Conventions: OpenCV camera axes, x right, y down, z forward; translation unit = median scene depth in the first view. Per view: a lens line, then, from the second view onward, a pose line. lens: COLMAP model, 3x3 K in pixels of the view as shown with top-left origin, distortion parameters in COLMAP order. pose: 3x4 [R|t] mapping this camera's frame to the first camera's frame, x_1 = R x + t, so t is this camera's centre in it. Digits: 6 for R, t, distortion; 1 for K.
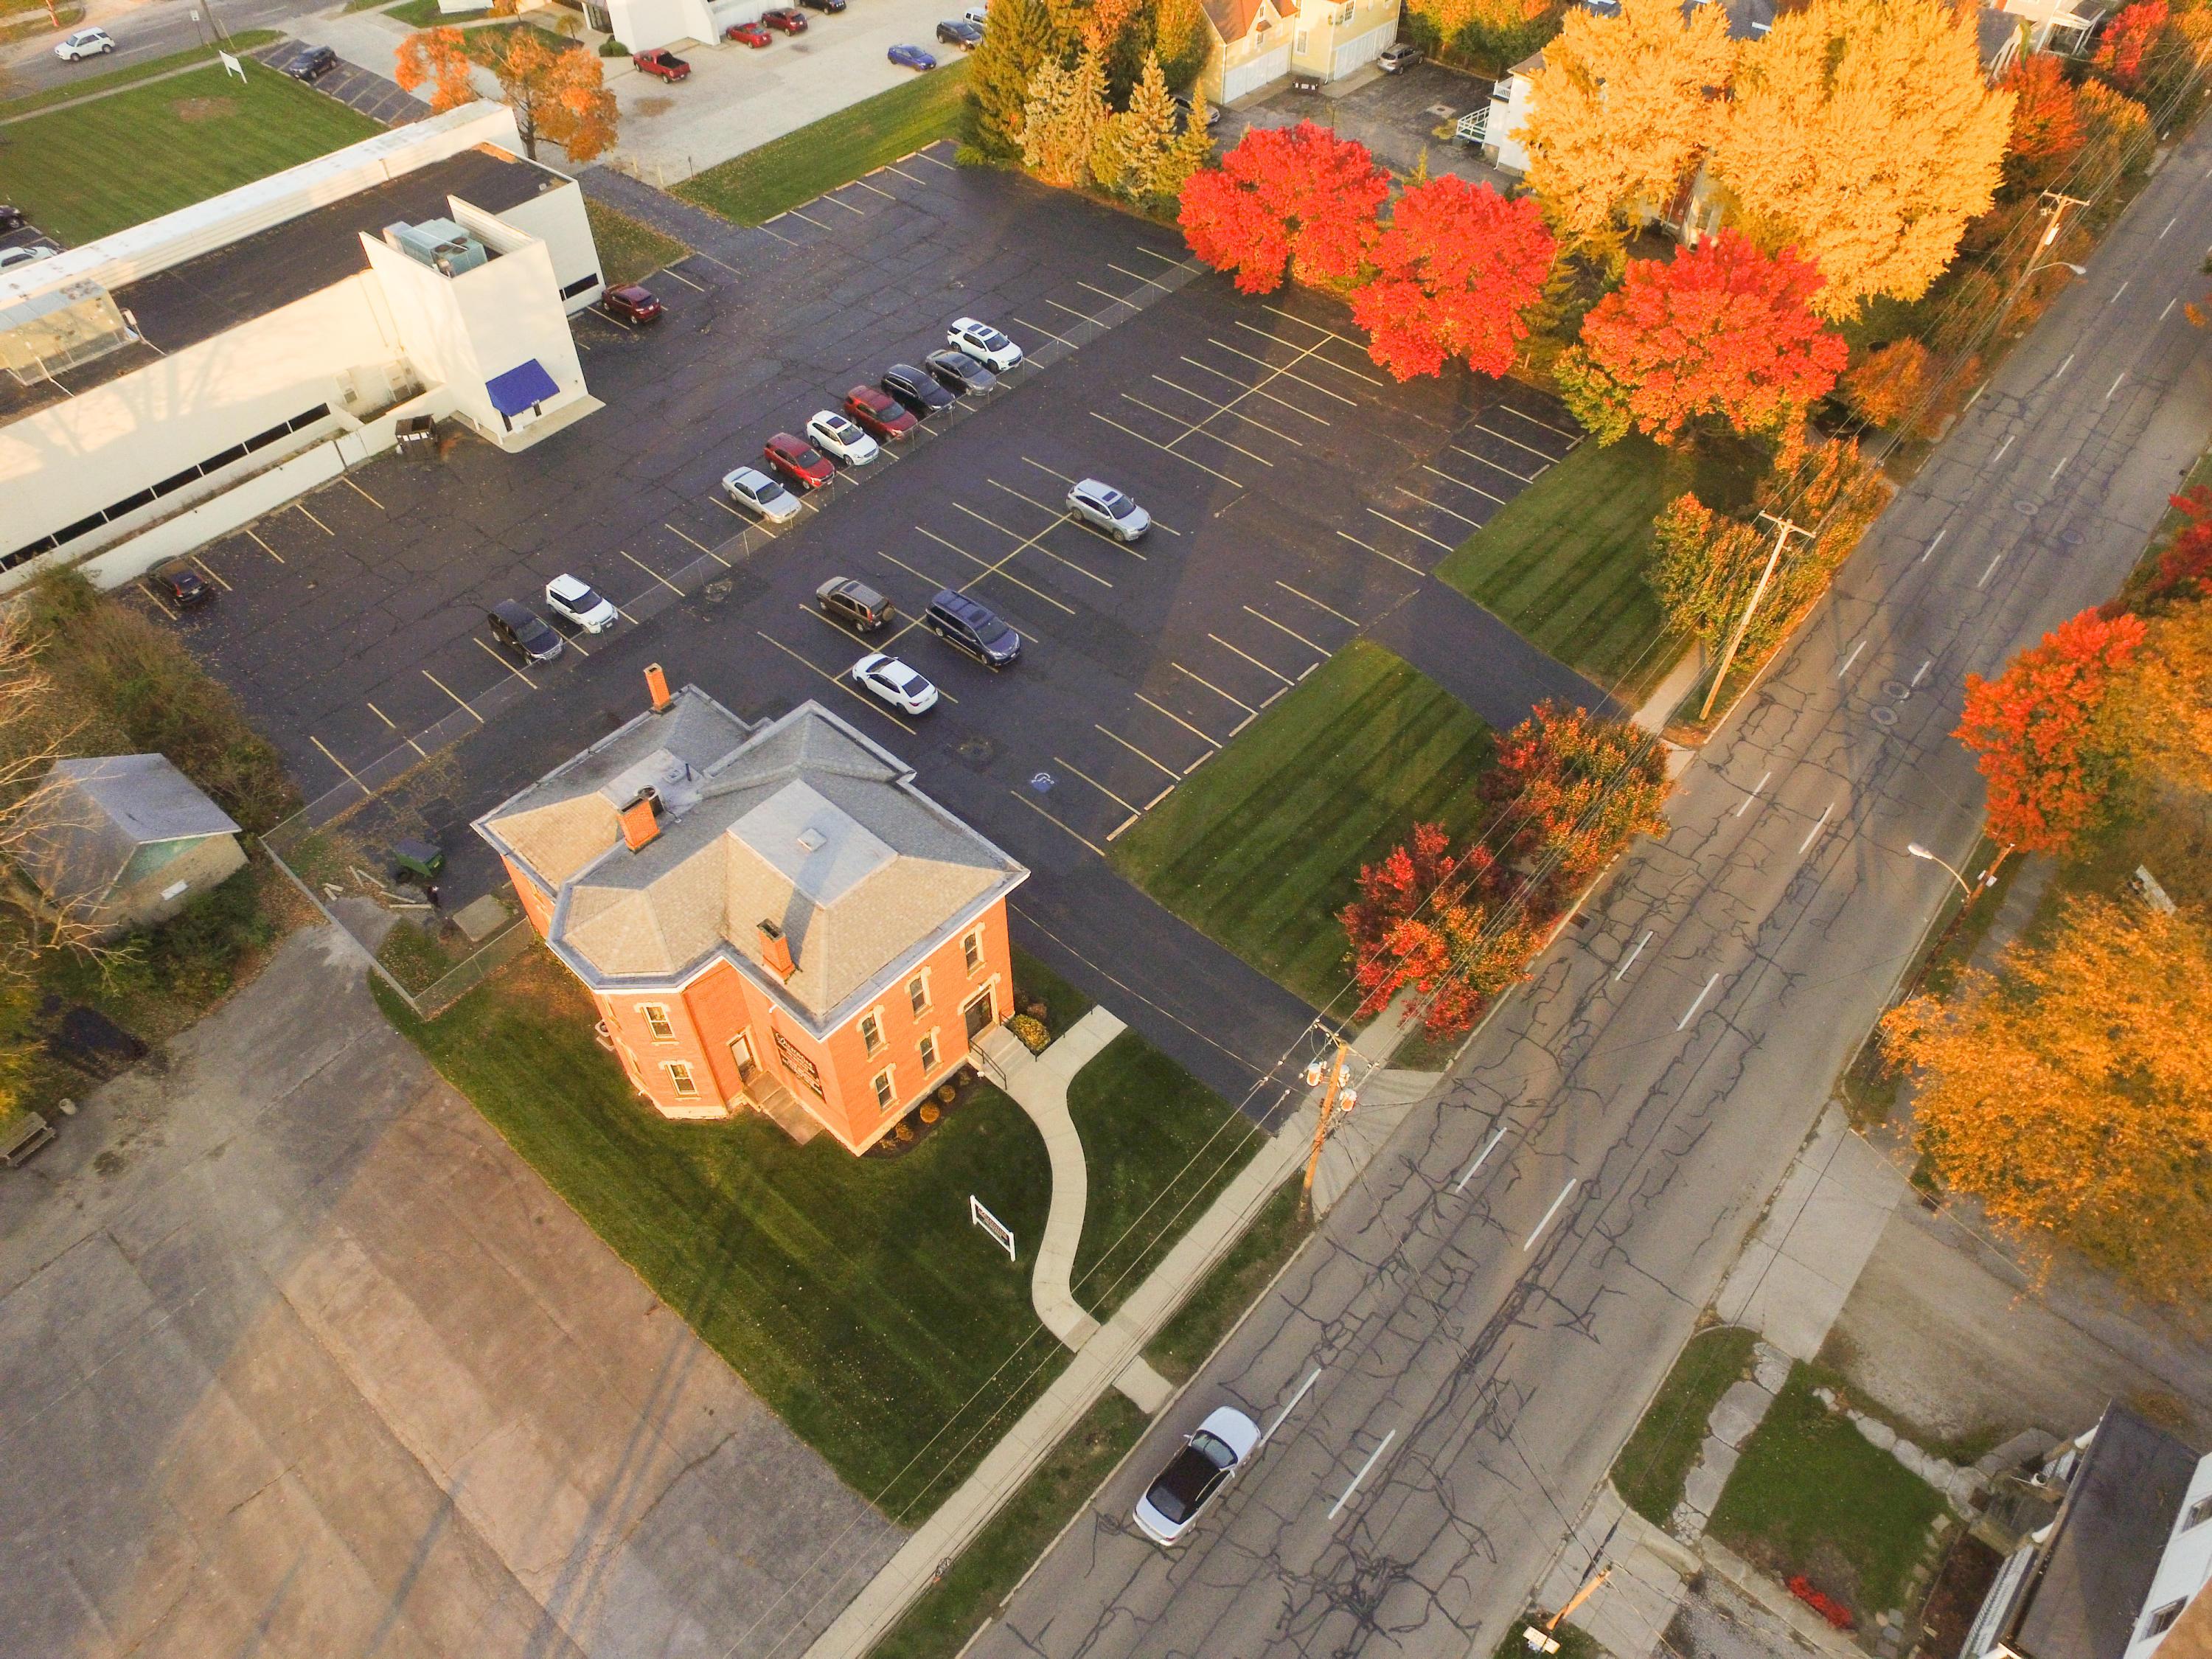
lens RADIAL K [[1487.6, 0, 1105.4], [0, 1487.6, 861.8], [0, 0, 1]] dist [-0.122921, 0.088252]
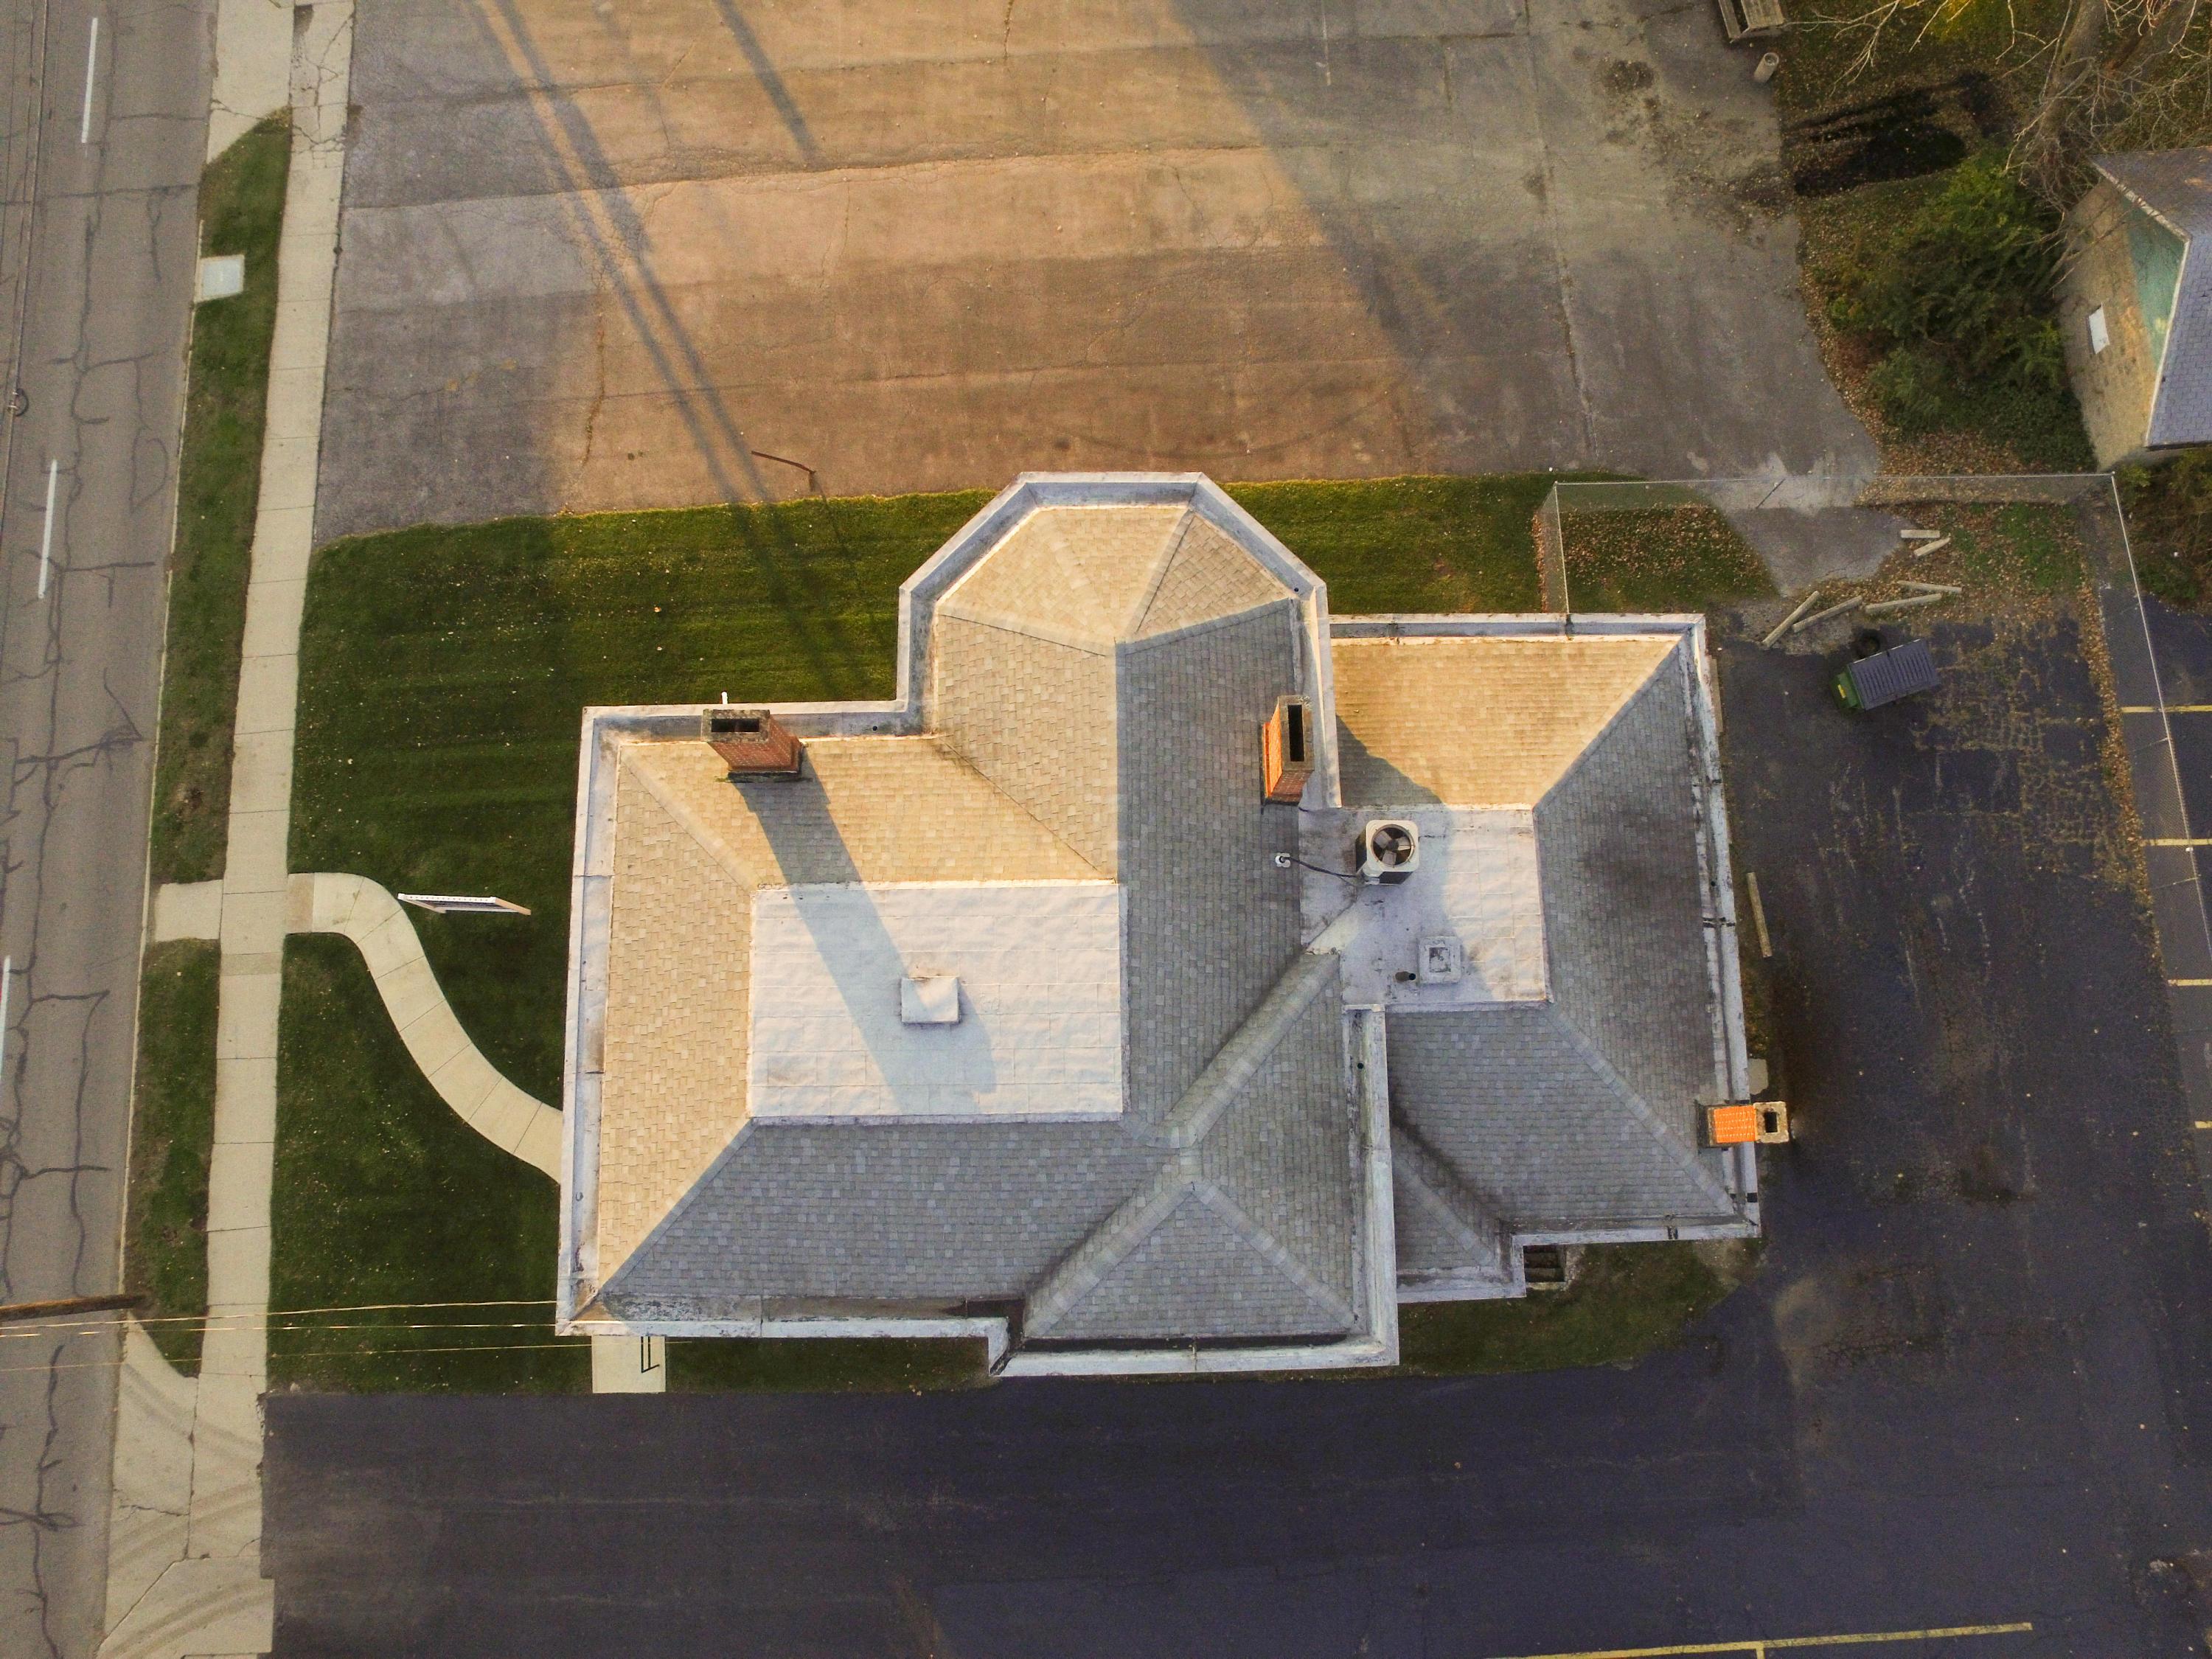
lens RADIAL K [[1487.6, 0, 1104.3], [0, 1487.6, 865.0], [0, 0, 1]] dist [-0.122921, 0.088252]
pose [[-0.727940, 0.674228, -0.124581, -0.181272], [-0.515882, -0.418904, 0.747252, -0.292410], [0.451630, 0.608223, 0.652759, 0.638236]]
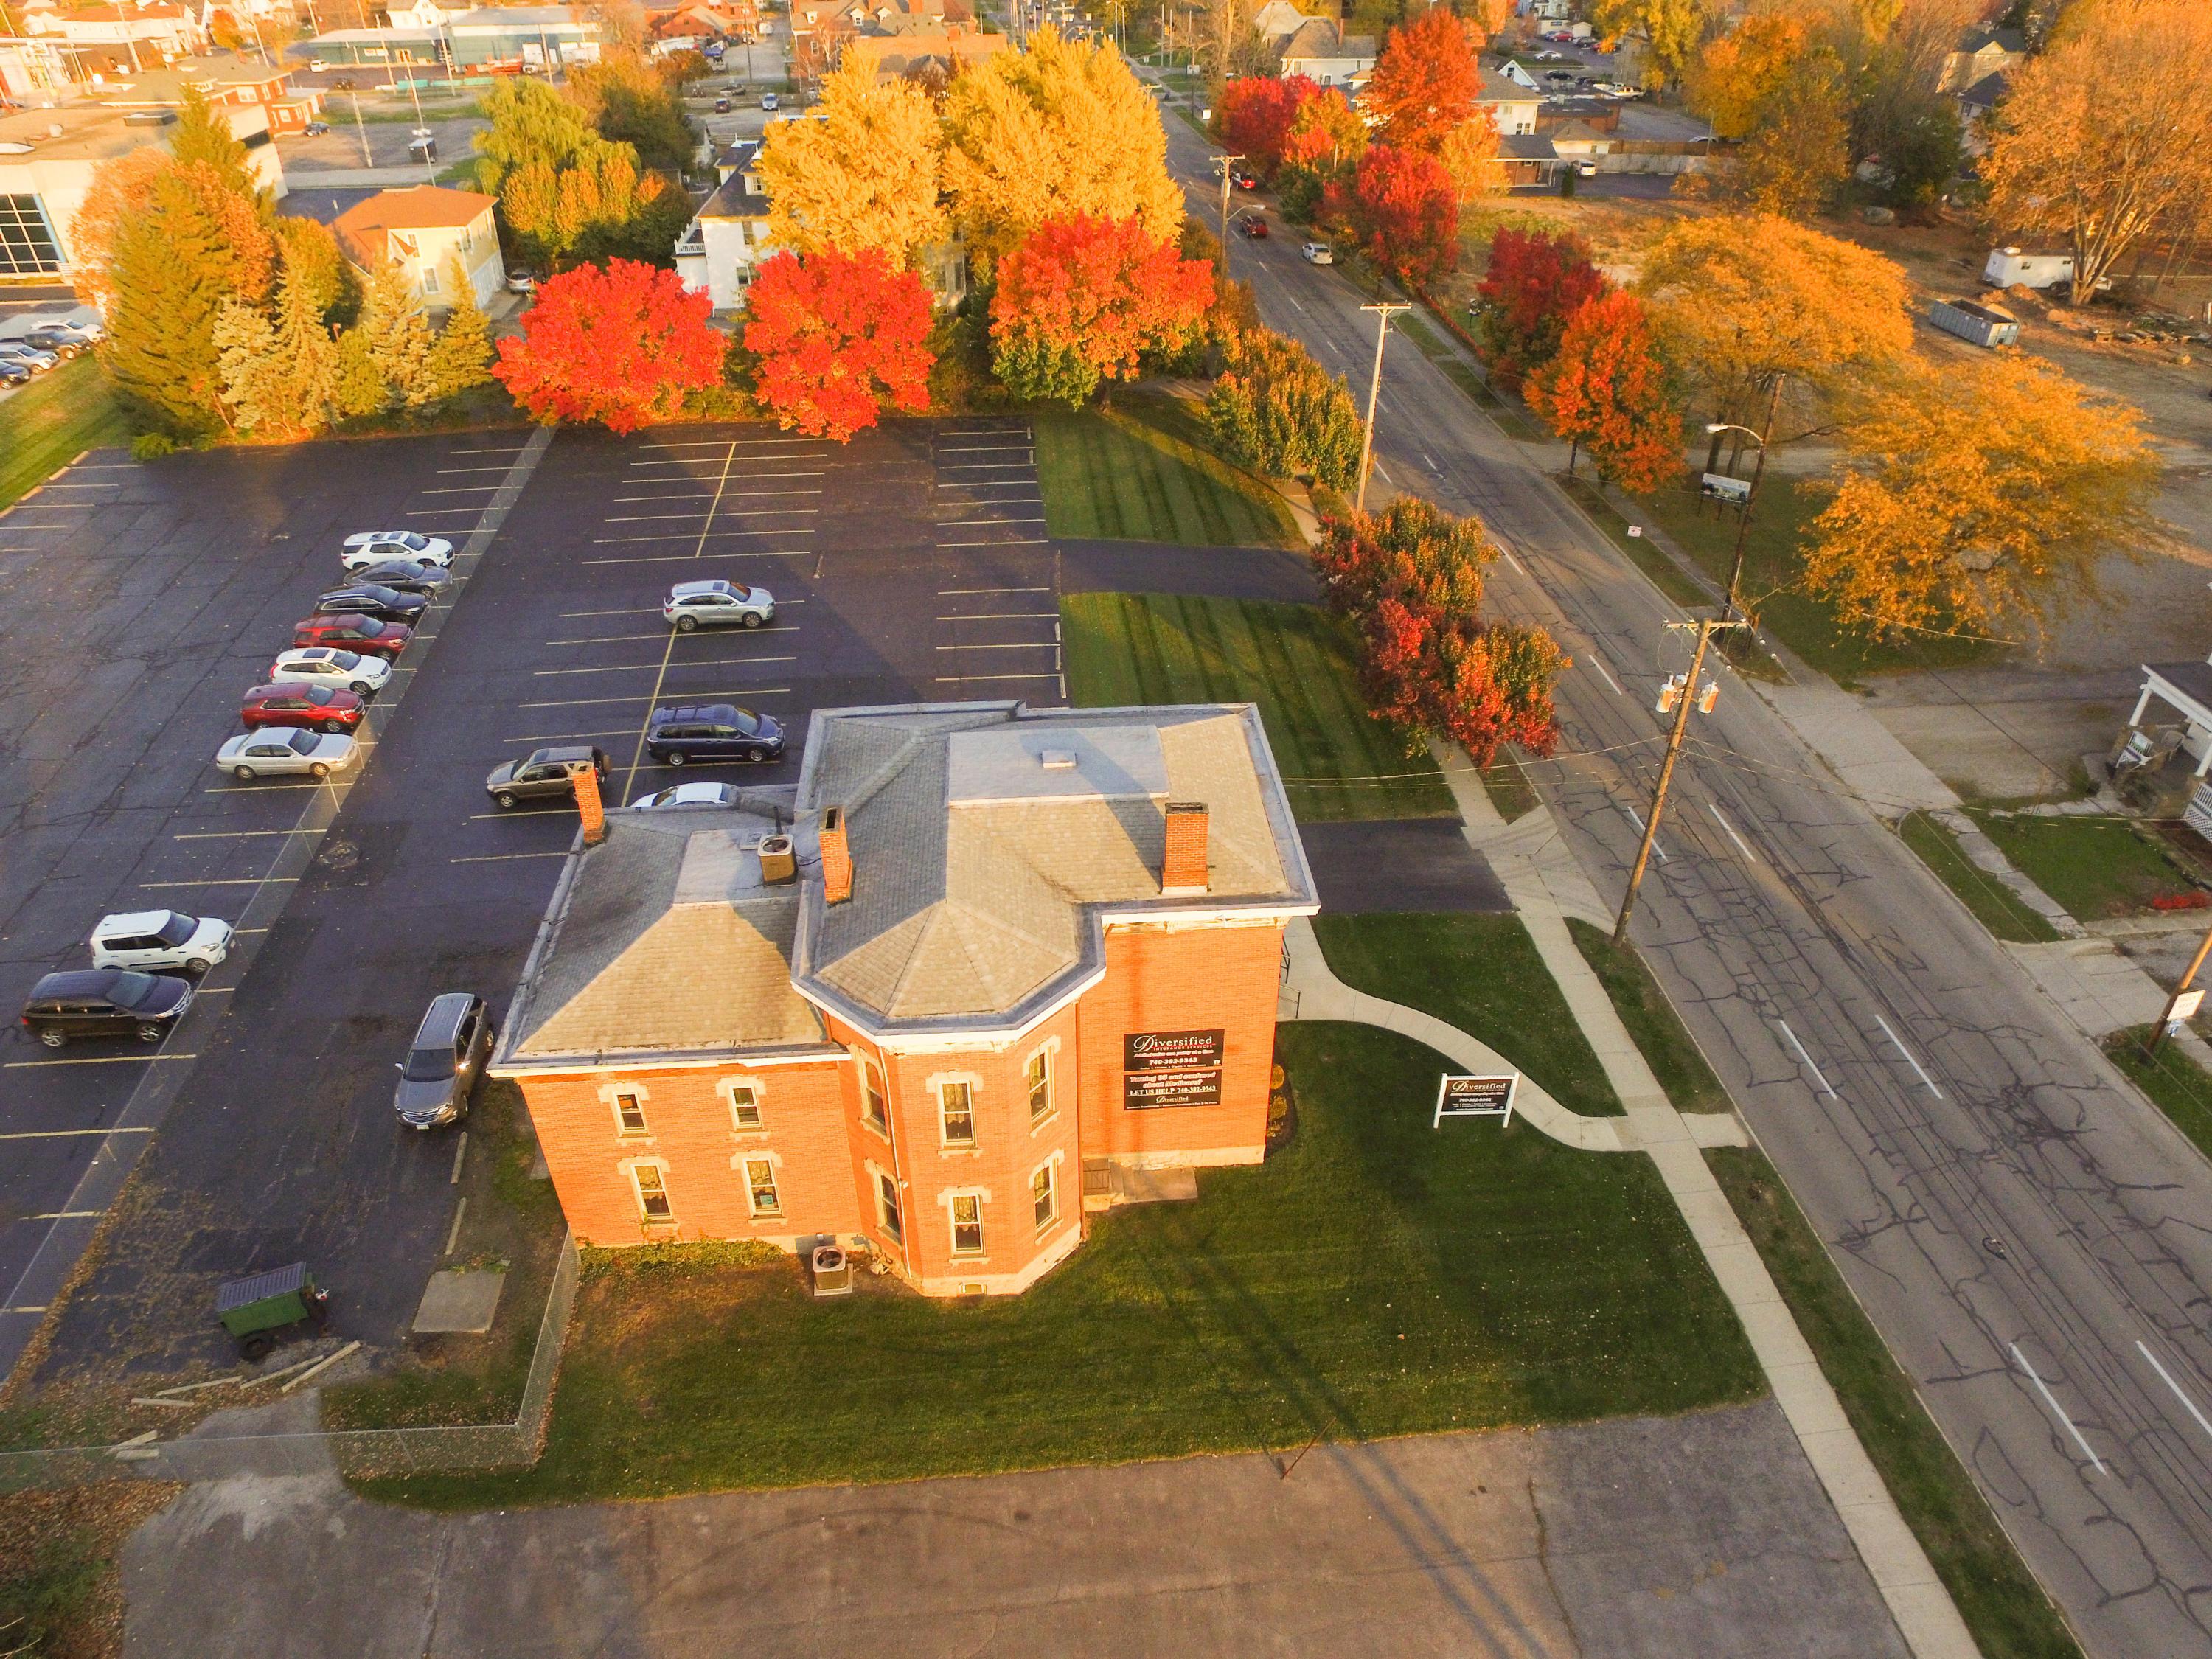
lens RADIAL K [[1487.6, 0, 1103.4], [0, 1487.6, 864.6], [0, 0, 1]] dist [-0.122921, 0.088252]
pose [[0.687807, -0.416468, 0.594539, -0.555051], [0.550014, 0.833508, -0.052435, 0.068233], [-0.473715, 0.363070, 0.802355, 0.375779]]
